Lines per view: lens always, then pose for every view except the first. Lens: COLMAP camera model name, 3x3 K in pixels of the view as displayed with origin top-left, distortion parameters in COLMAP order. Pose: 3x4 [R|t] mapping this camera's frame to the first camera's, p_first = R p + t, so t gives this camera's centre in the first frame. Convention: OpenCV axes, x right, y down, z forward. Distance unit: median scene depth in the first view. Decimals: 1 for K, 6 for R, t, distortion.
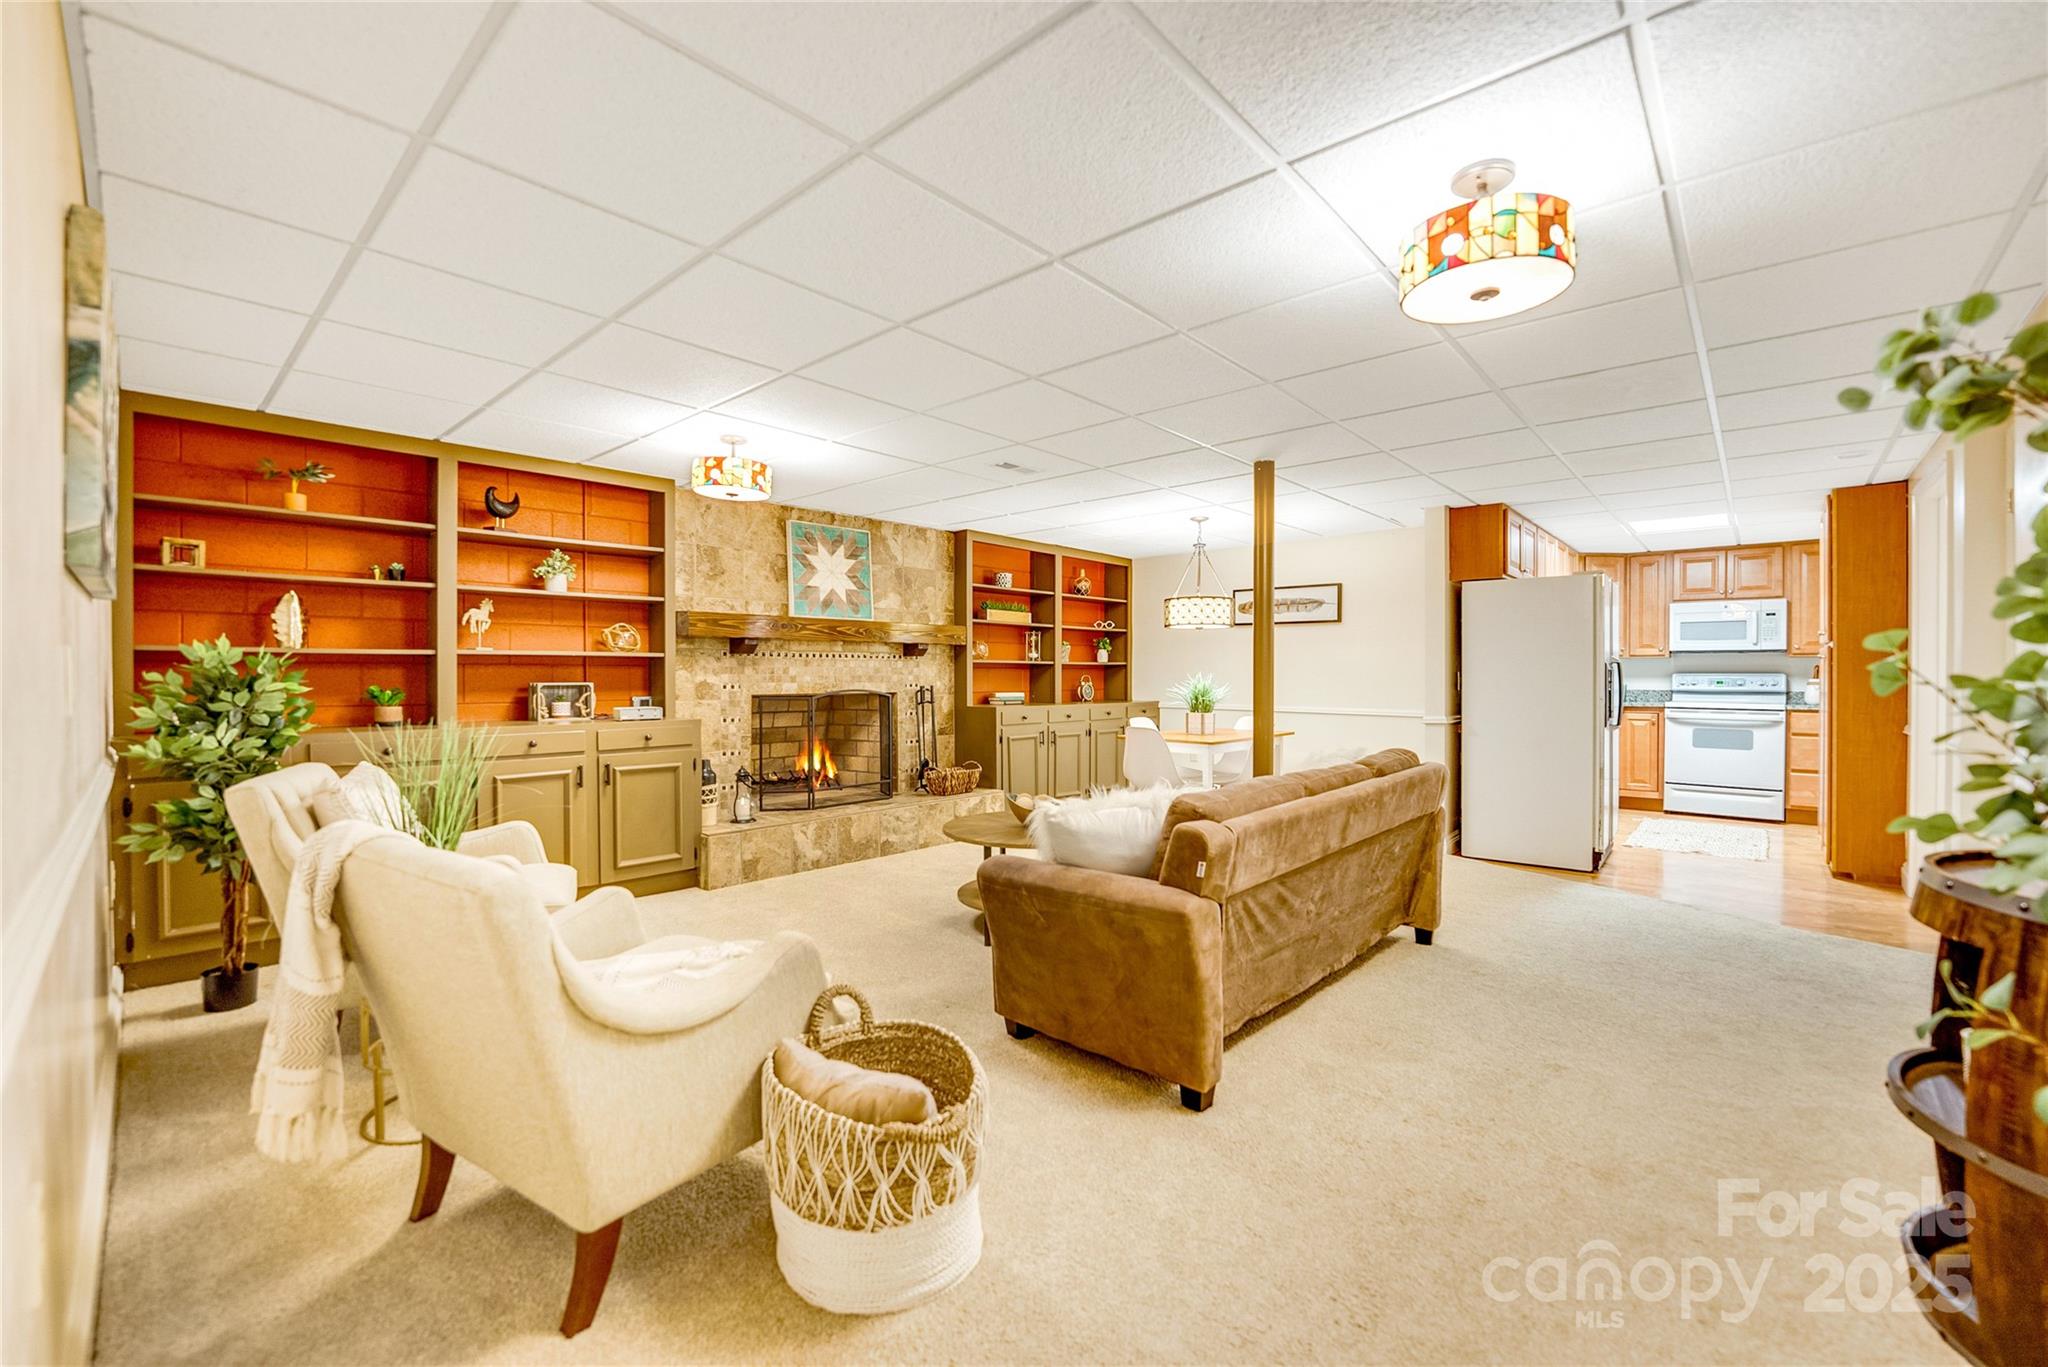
lens RADIAL K [[848.9, 0, 1044.1], [0, 848.9, 674.2], [0, 0, 1]] dist [-0.029429, 0.002141]
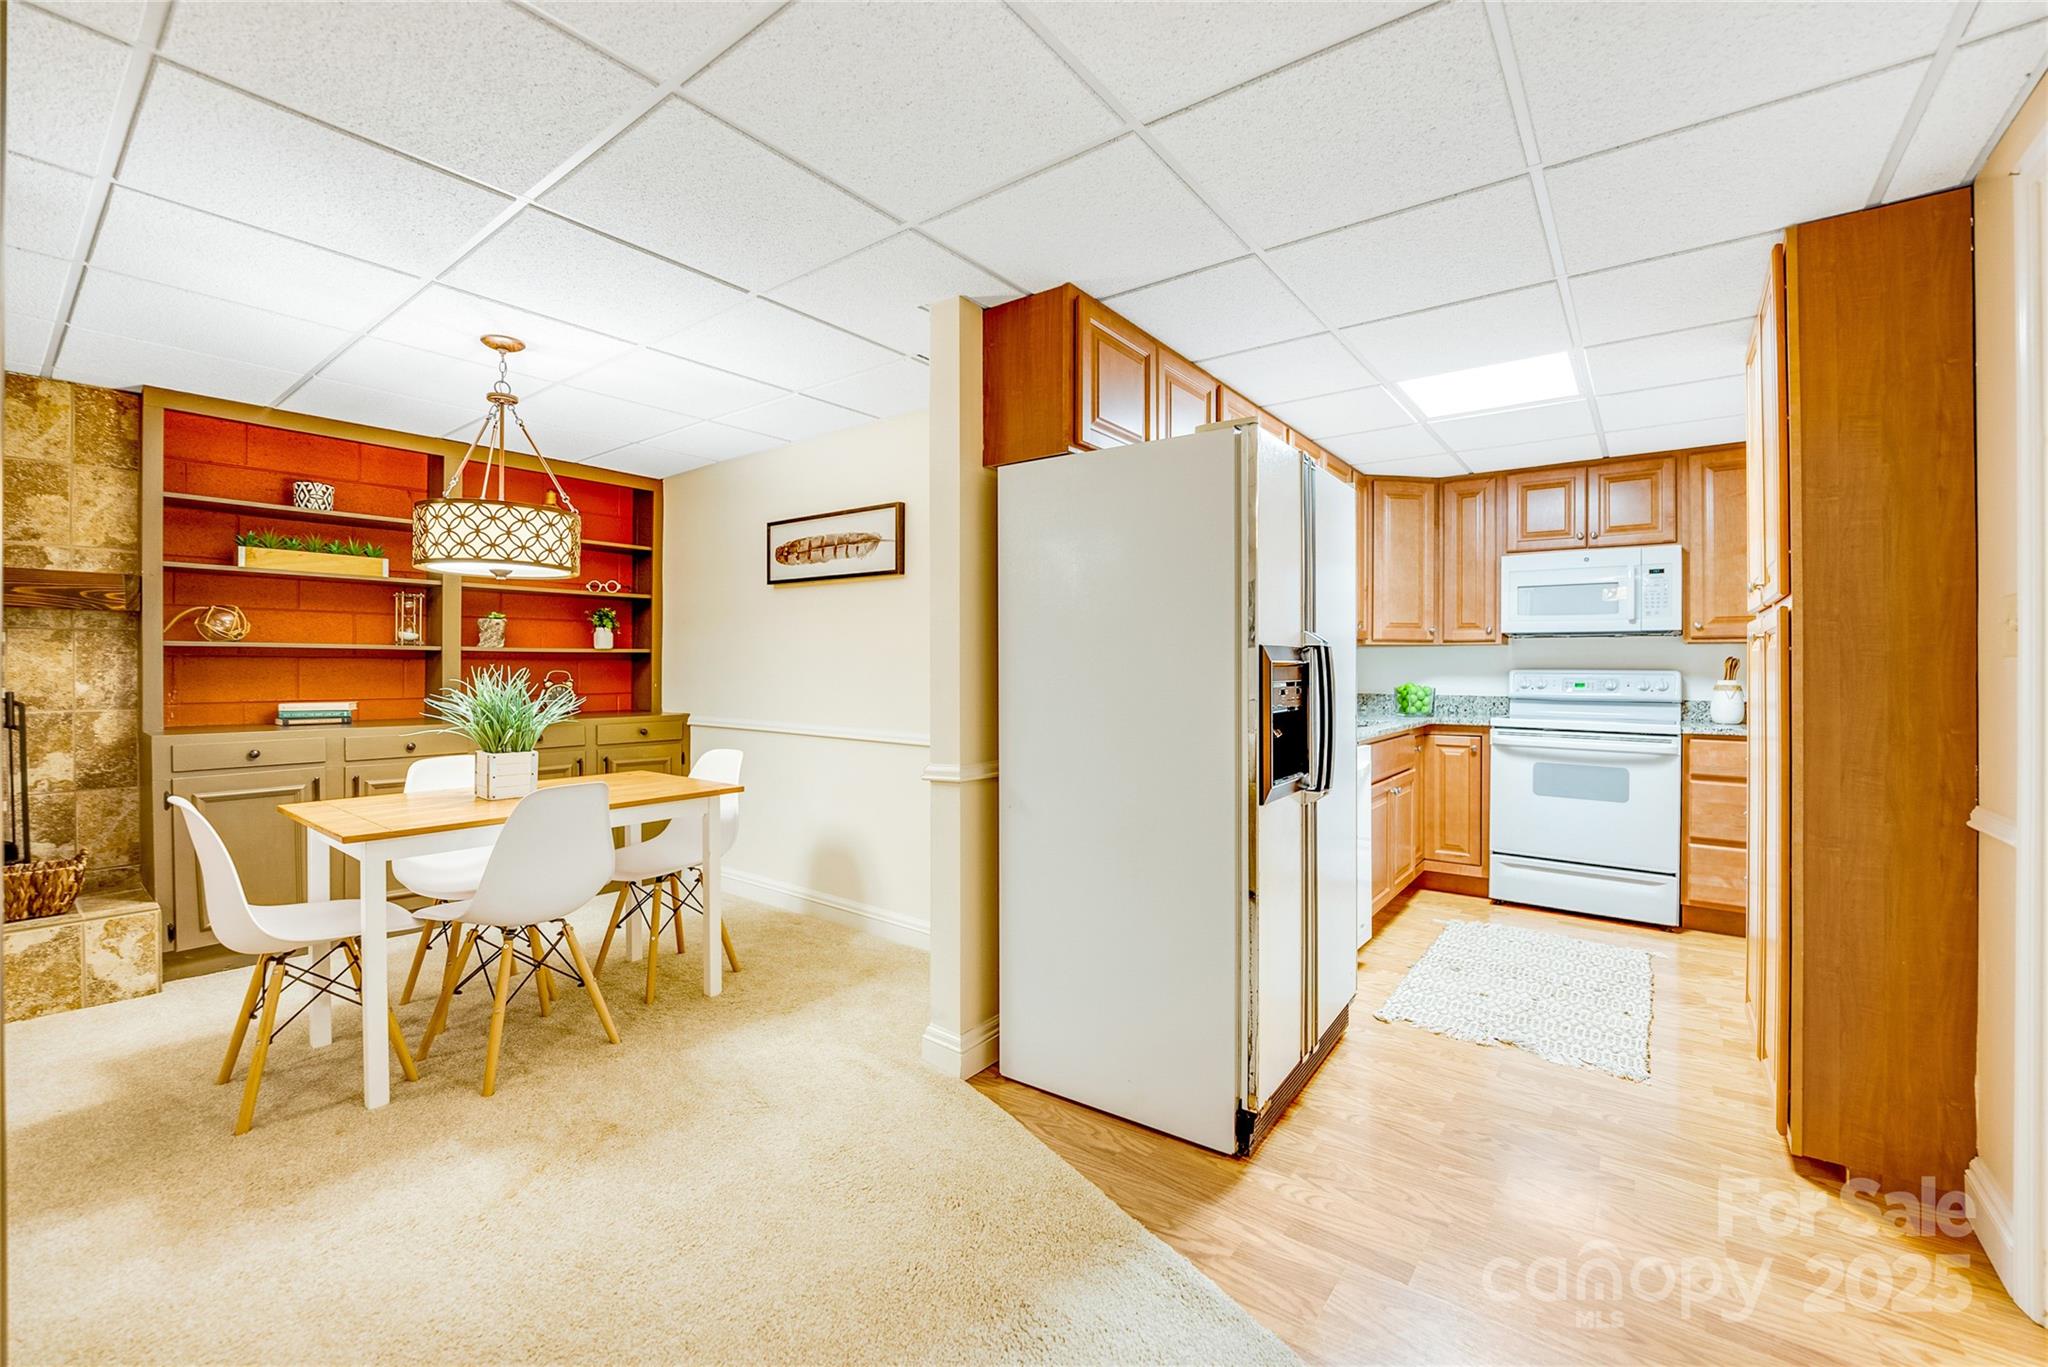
lens RADIAL K [[838.7, 0, 1063.7], [0, 838.7, 660.9], [0, 0, 1]] dist [-0.026667, 0.002093]
pose [[0.995725, 0.002836, 0.092322, 0.387190], [-0.002003, 0.999956, -0.009110, -0.001591], [-0.092344, 0.008886, 0.995688, 0.437969]]
